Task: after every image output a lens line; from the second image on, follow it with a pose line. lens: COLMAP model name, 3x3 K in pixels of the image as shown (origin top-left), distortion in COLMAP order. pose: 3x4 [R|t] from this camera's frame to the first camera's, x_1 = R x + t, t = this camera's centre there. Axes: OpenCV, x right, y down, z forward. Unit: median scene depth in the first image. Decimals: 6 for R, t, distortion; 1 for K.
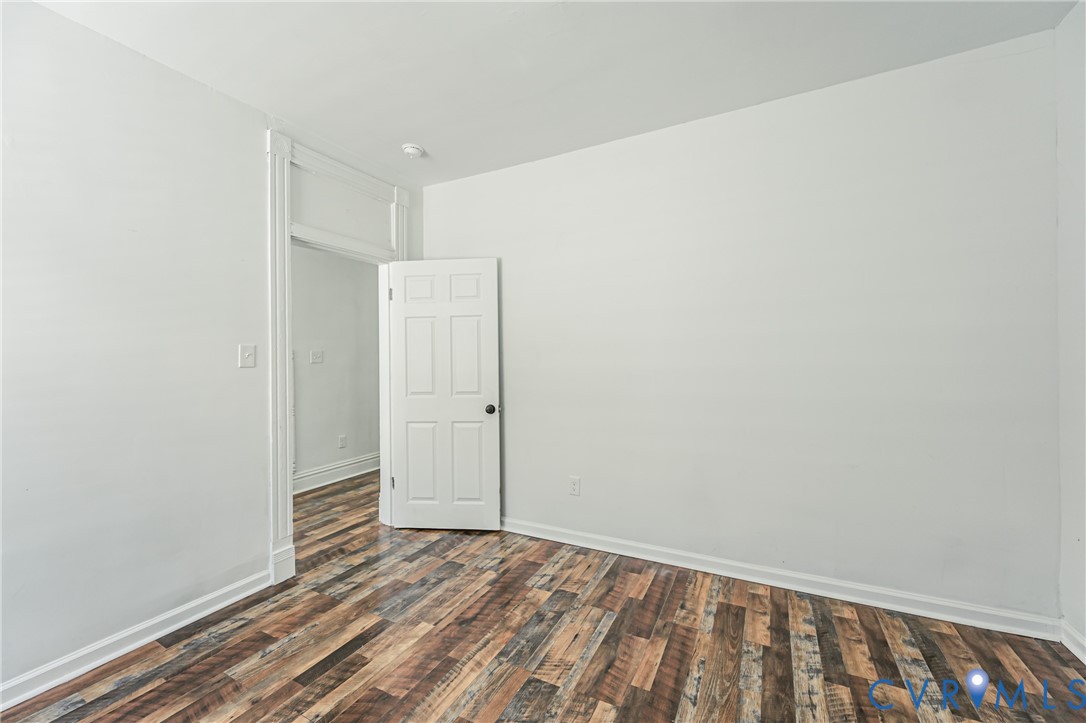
lens RADIAL K [[436.0, 0, 533.1], [0, 436.0, 351.9], [0, 0, 1]] dist [-0.000288, -0.000239]
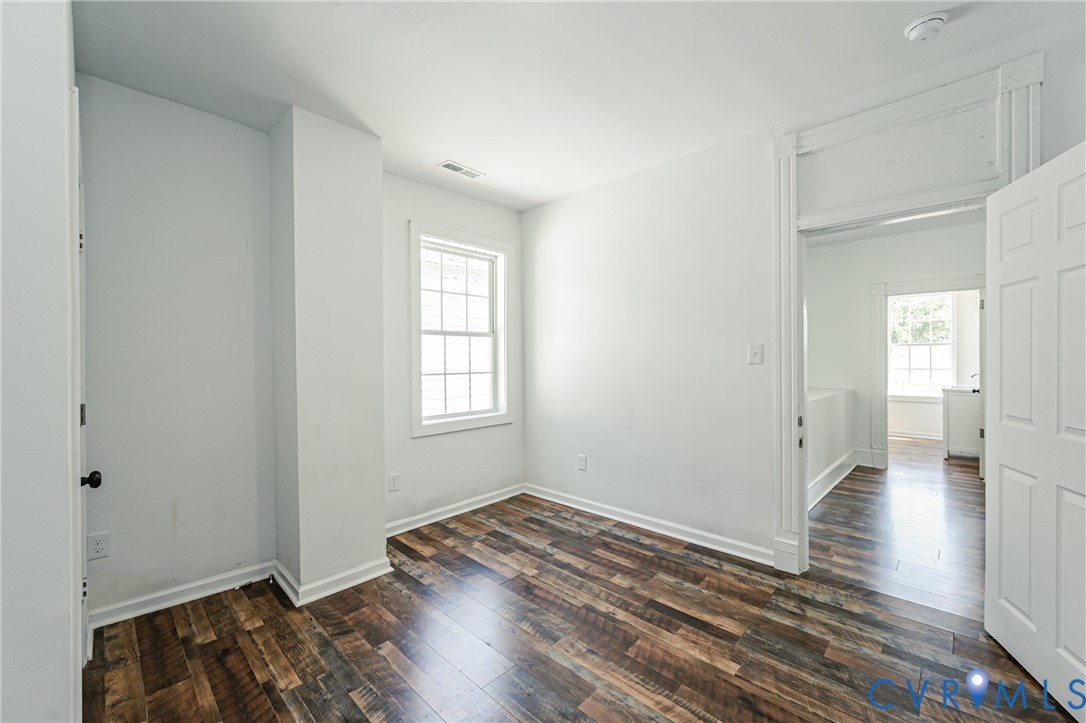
lens RADIAL K [[436.0, 0, 545.3], [0, 436.0, 359.1], [0, 0, 1]] dist [-0.000288, -0.000239]
pose [[-0.263462, 0.019356, -0.964476, 0.693641], [0.027184, 0.999551, 0.012634, -0.007698], [0.964287, -0.022890, -0.263870, 0.903777]]
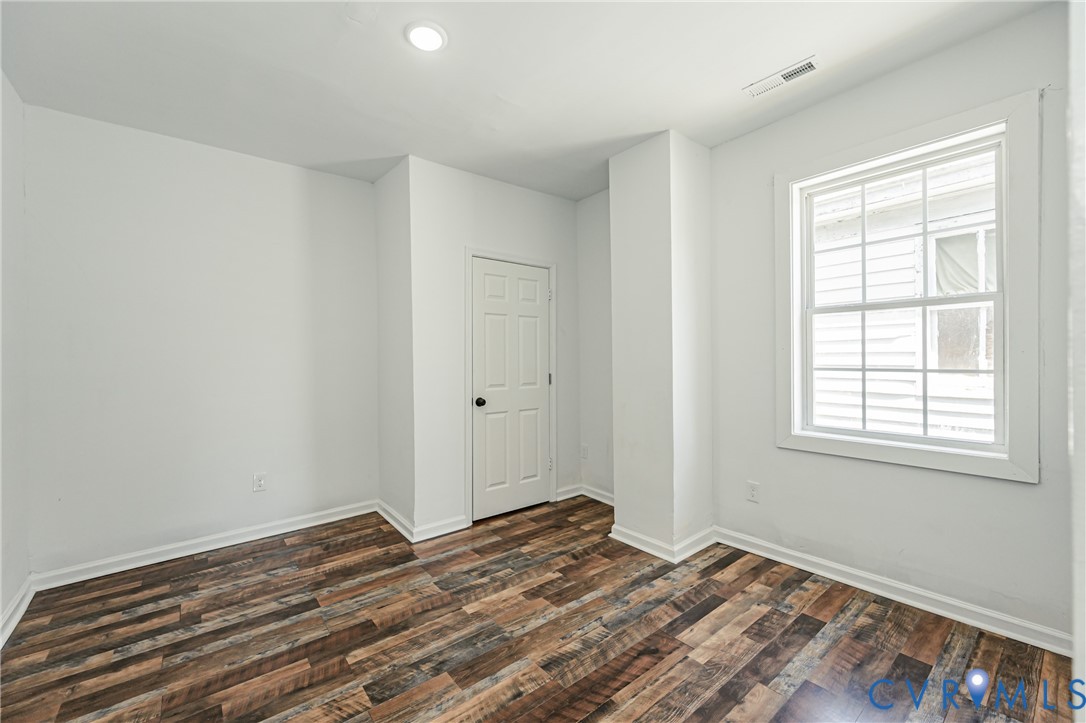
lens RADIAL K [[436.0, 0, 539.6], [0, 436.0, 352.4], [0, 0, 1]] dist [-0.000288, -0.000239]
pose [[-0.920700, 0.032671, 0.388901, -0.602013], [0.021769, 0.999238, -0.032408, 0.037042], [-0.389663, -0.021372, -0.920710, 1.473417]]
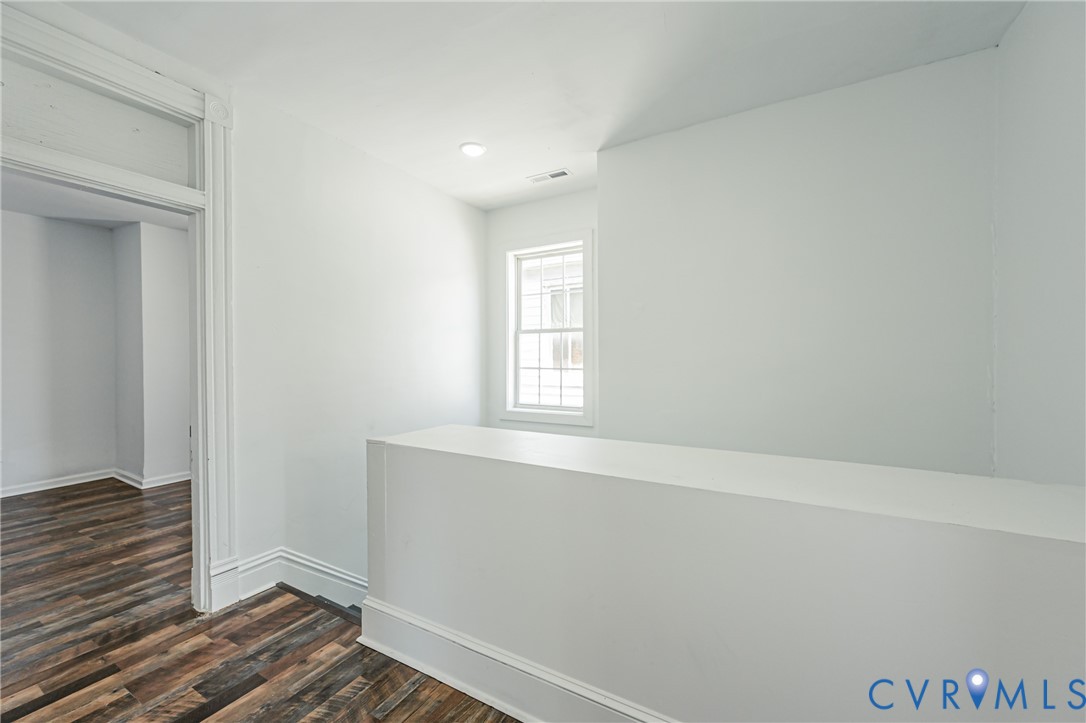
lens RADIAL K [[436.0, 0, 541.0], [0, 436.0, 351.8], [0, 0, 1]] dist [-0.000288, -0.000239]
pose [[-0.999435, 0.026121, 0.021140, -1.626447], [0.025610, 0.999382, -0.024097, 0.050853], [-0.021756, -0.023542, -0.999486, 2.375460]]
